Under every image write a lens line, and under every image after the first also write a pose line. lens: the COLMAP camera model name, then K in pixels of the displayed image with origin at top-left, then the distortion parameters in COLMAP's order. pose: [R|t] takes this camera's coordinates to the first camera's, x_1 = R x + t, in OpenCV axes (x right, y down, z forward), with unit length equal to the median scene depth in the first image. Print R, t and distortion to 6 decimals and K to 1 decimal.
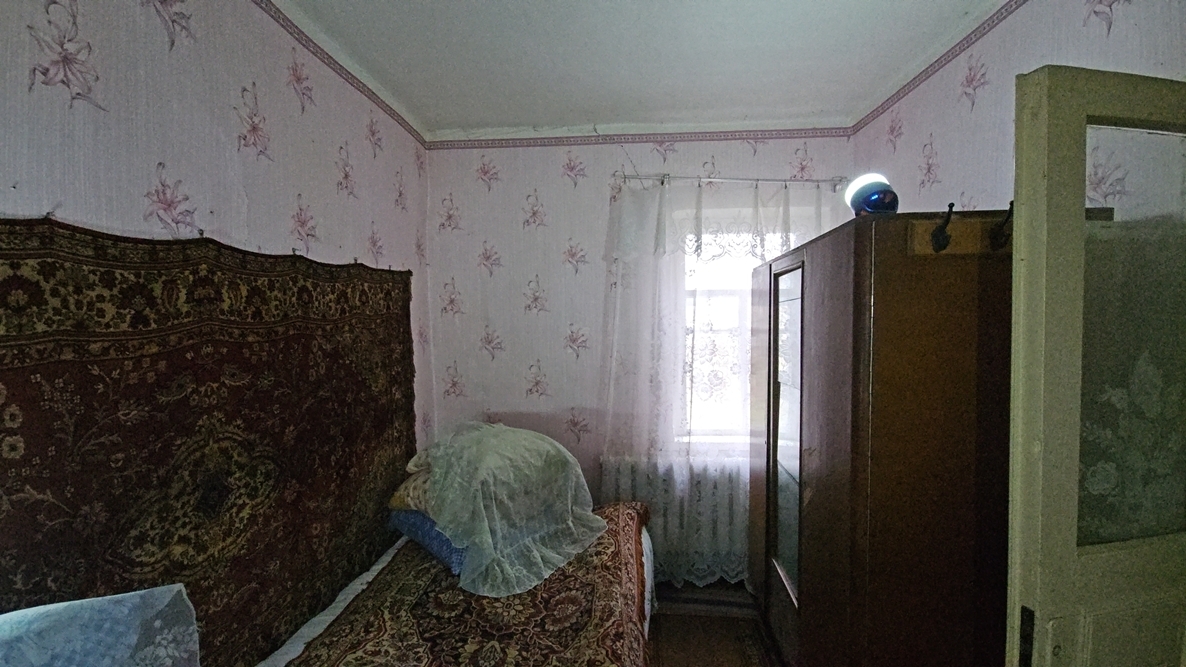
lens RADIAL K [[487.7, 0, 592.2], [0, 487.7, 332.8], [0, 0, 1]] dist [0.001178, -0.001157]
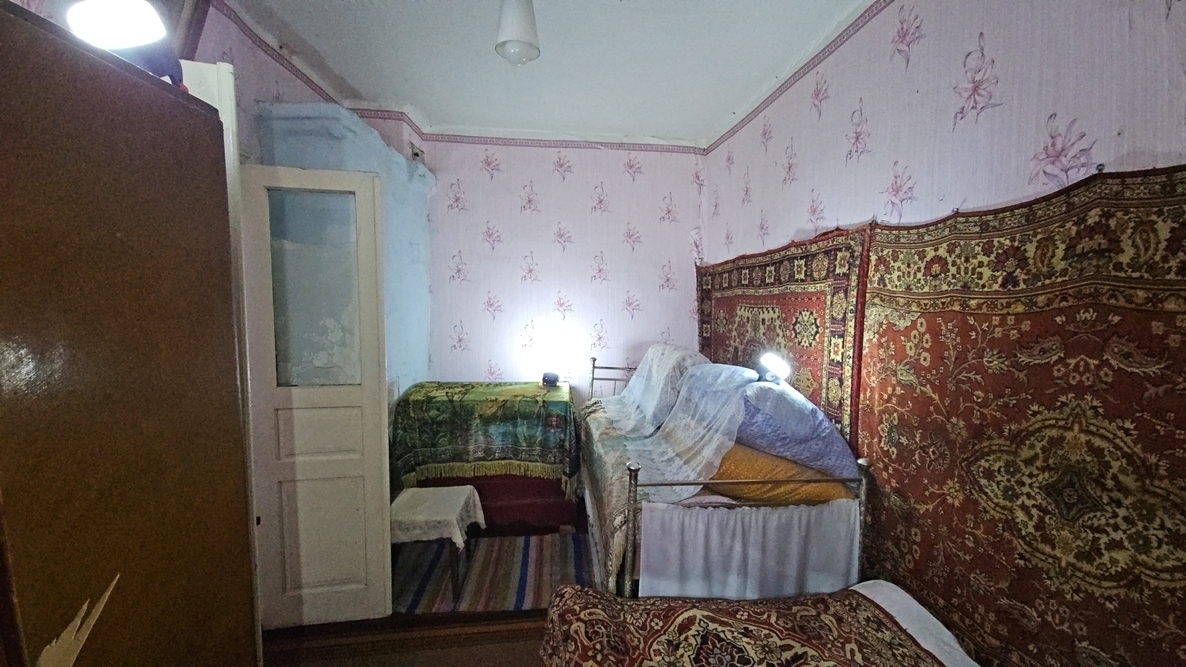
lens RADIAL K [[487.7, 0, 596.7], [0, 487.7, 333.9], [0, 0, 1]] dist [0.001178, -0.001157]
pose [[-0.984617, 0.009534, -0.174469, 0.168529], [-0.009249, 0.994266, 0.106531, -0.015147], [0.174484, 0.106506, -0.978883, 1.858445]]
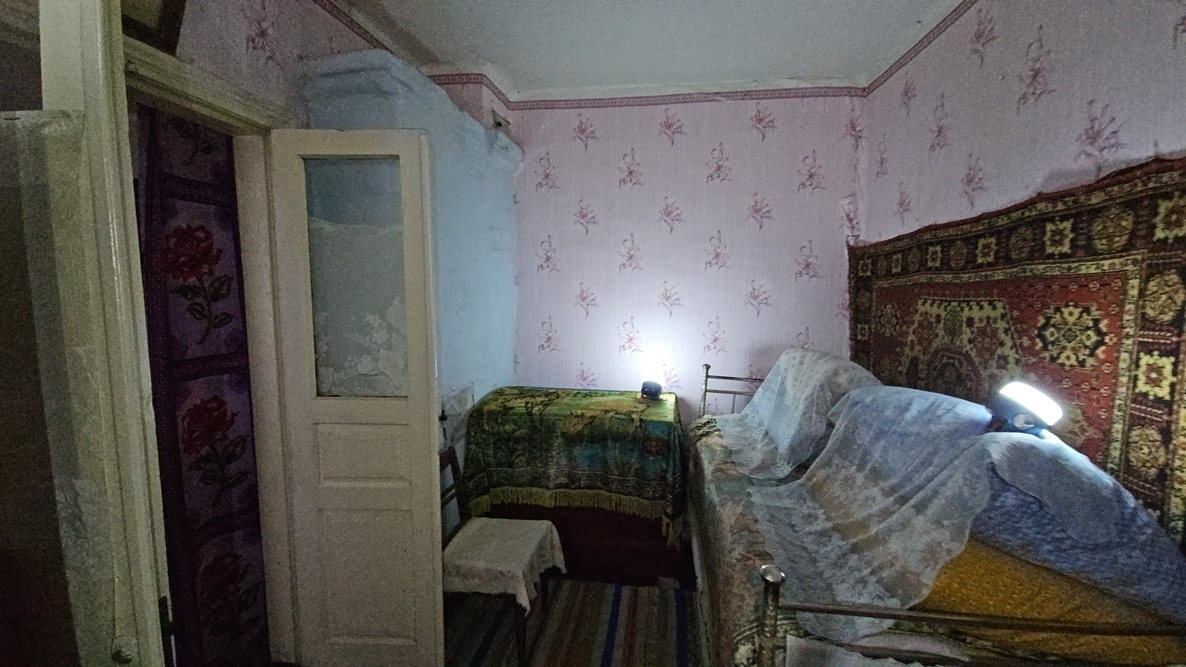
lens RADIAL K [[487.7, 0, 590.0], [0, 487.7, 334.4], [0, 0, 1]] dist [0.001178, -0.001157]
pose [[-0.997543, -0.003272, 0.069987, 0.074365], [0.005164, 0.992757, 0.120027, 0.013127], [-0.069873, 0.120094, -0.990301, 1.346749]]
